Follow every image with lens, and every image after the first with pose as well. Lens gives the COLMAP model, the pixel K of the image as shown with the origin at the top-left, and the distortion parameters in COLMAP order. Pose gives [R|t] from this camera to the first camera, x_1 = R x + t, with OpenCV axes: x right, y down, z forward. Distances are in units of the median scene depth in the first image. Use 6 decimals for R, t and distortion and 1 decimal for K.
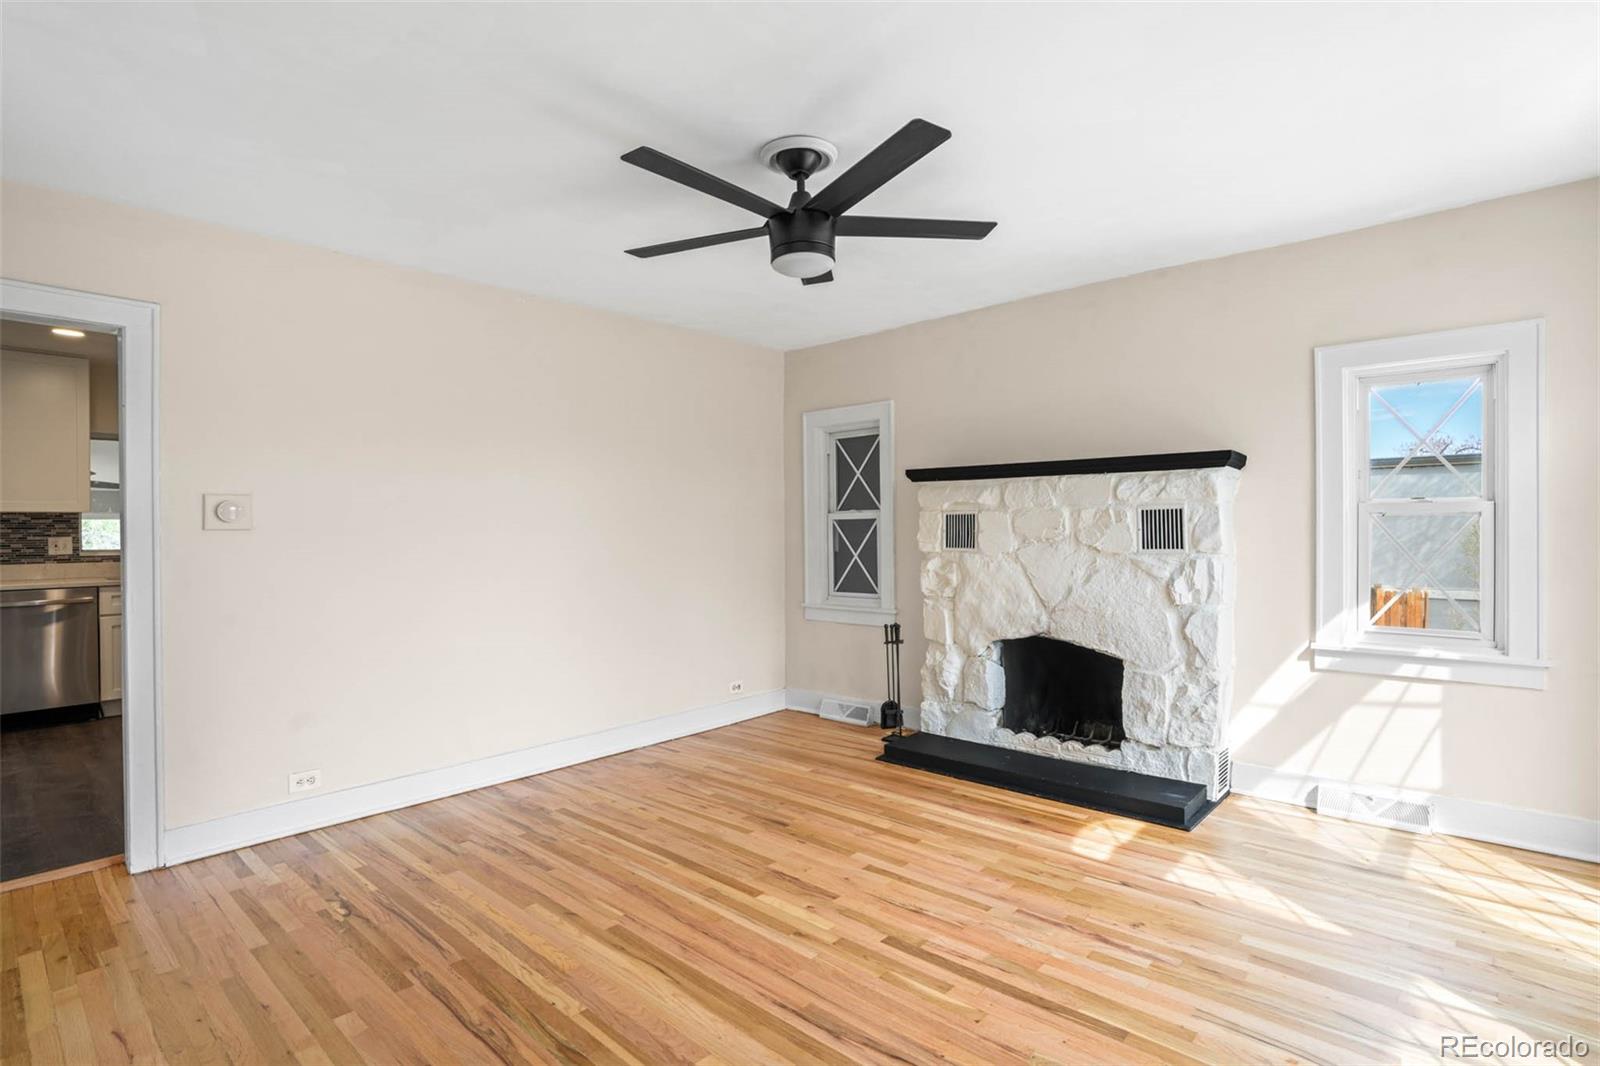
lens RADIAL K [[782.2, 0, 798.8], [0, 782.2, 534.7], [0, 0, 1]] dist [-0.041497, 0.007192]
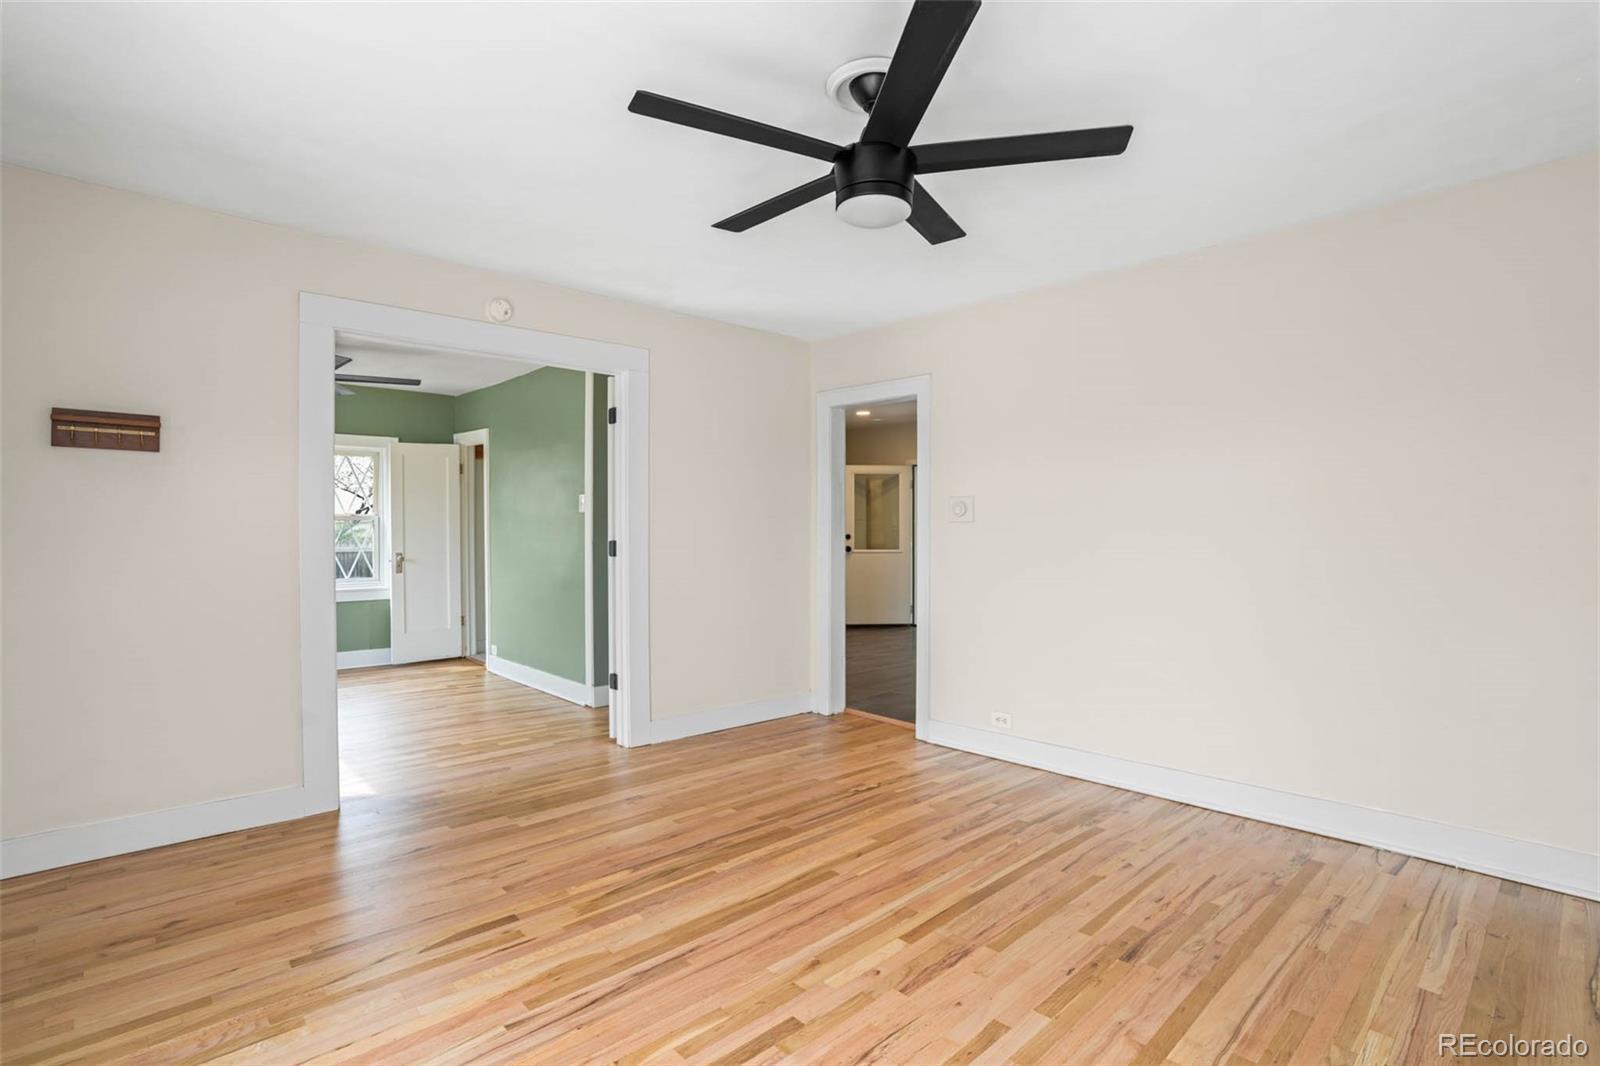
lens RADIAL K [[782.2, 0, 803.8], [0, 782.2, 539.2], [0, 0, 1]] dist [-0.041497, 0.007192]
pose [[-0.078773, 0.021856, -0.996653, 0.570661], [-0.000943, 0.999758, 0.021999, -0.006447], [0.996892, 0.002673, -0.078734, 0.662334]]
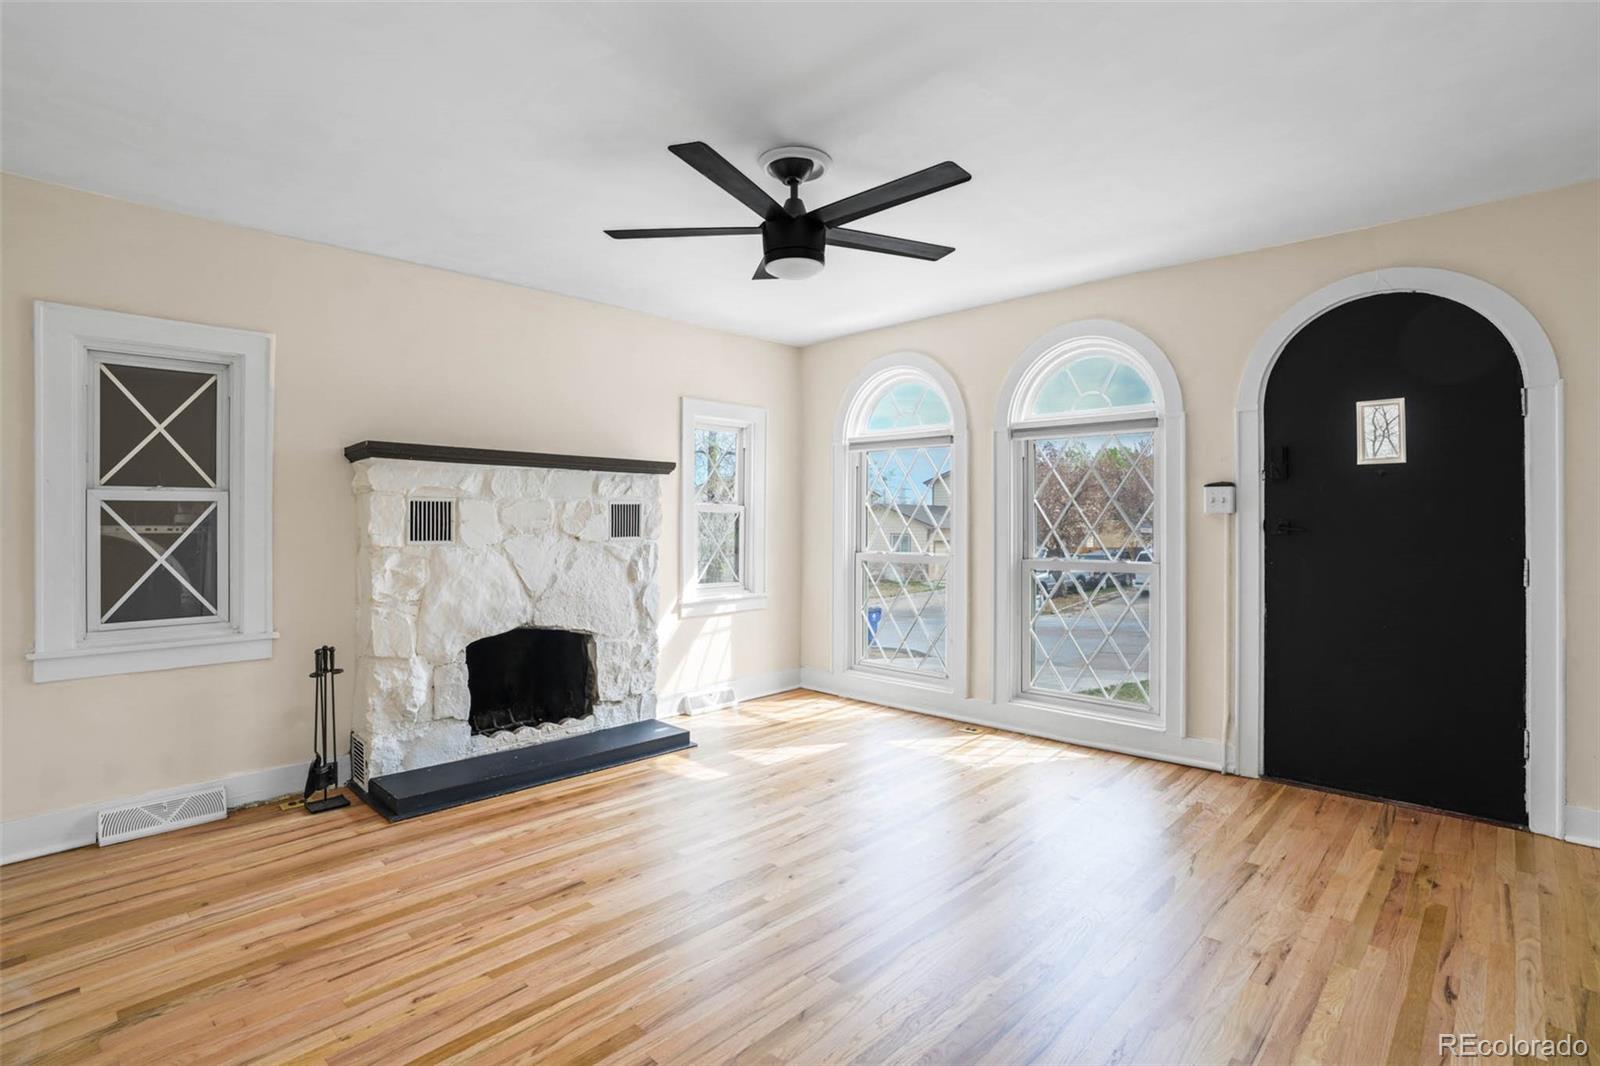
lens RADIAL K [[782.2, 0, 792.0], [0, 782.2, 524.1], [0, 0, 1]] dist [-0.041497, 0.007192]
pose [[0.033971, 0.005204, 0.999409, -0.695045], [0.004068, 0.999977, -0.005345, 0.005723], [-0.999415, 0.004247, 0.033949, 0.644775]]
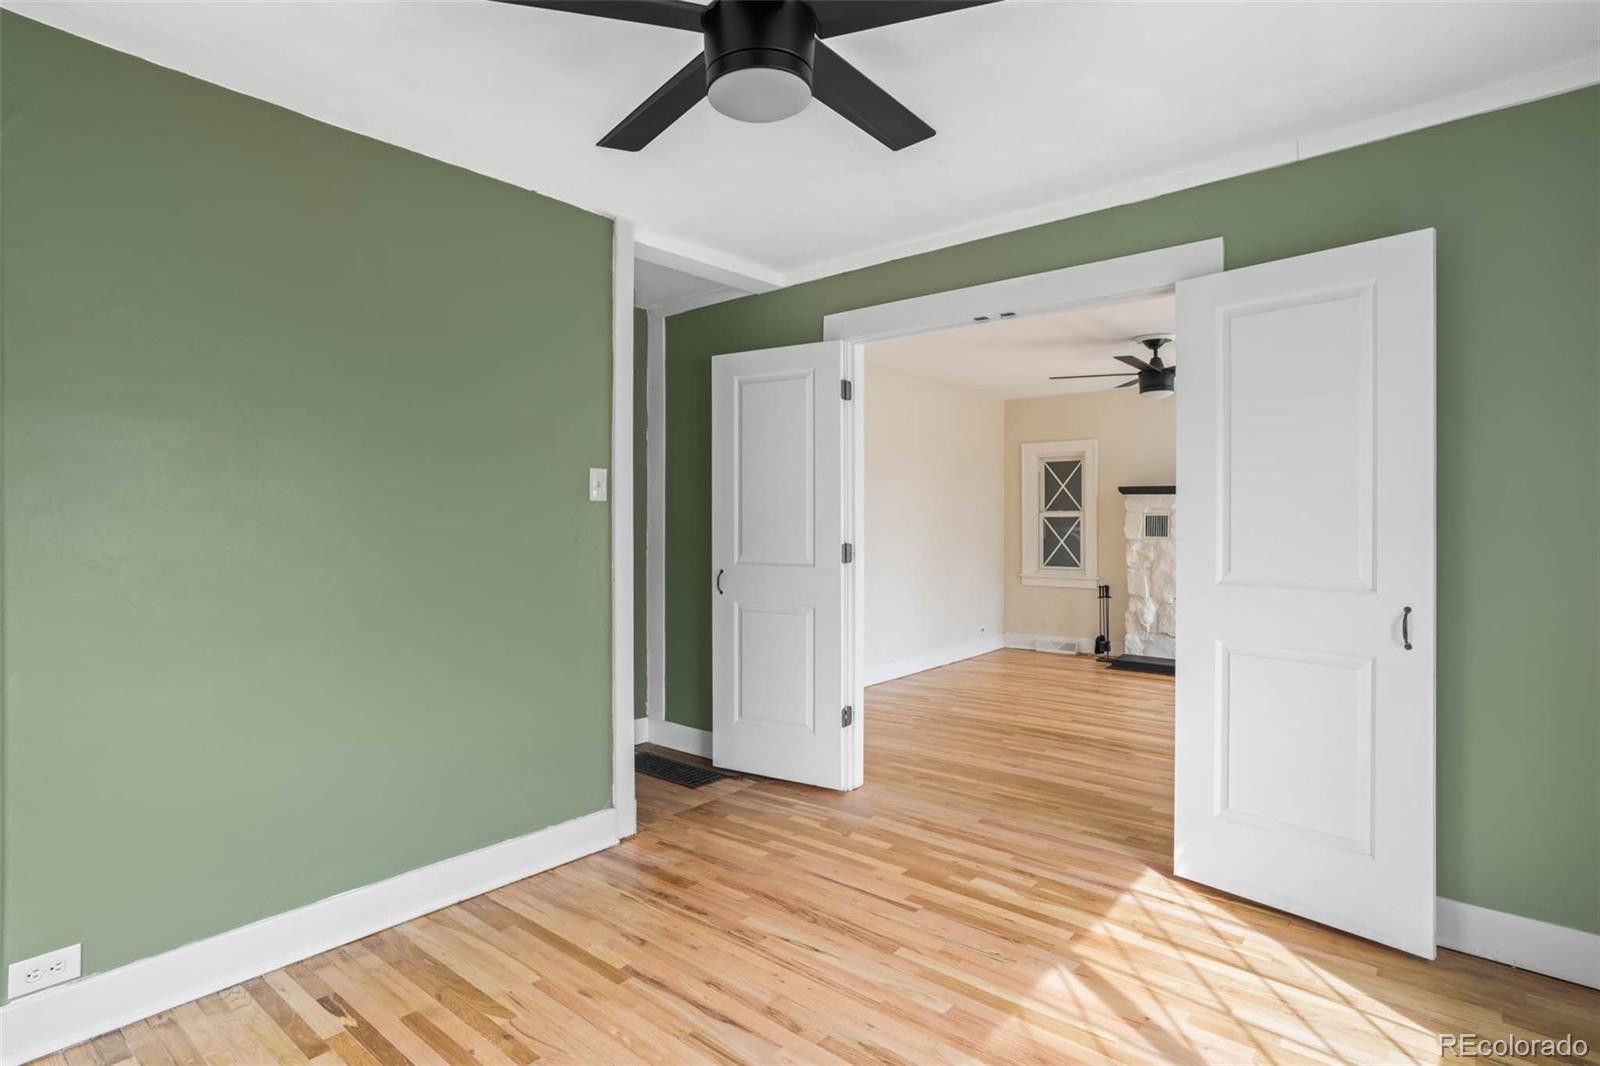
lens RADIAL K [[805.7, 0, 806.9], [0, 805.7, 523.6], [0, 0, 1]] dist [-0.003731, 0.000065]
pose [[0.999026, 0.006240, 0.043687, -0.642977], [-0.006221, 0.999980, -0.000567, -0.004270], [-0.043690, 0.000295, 0.999045, -0.678269]]
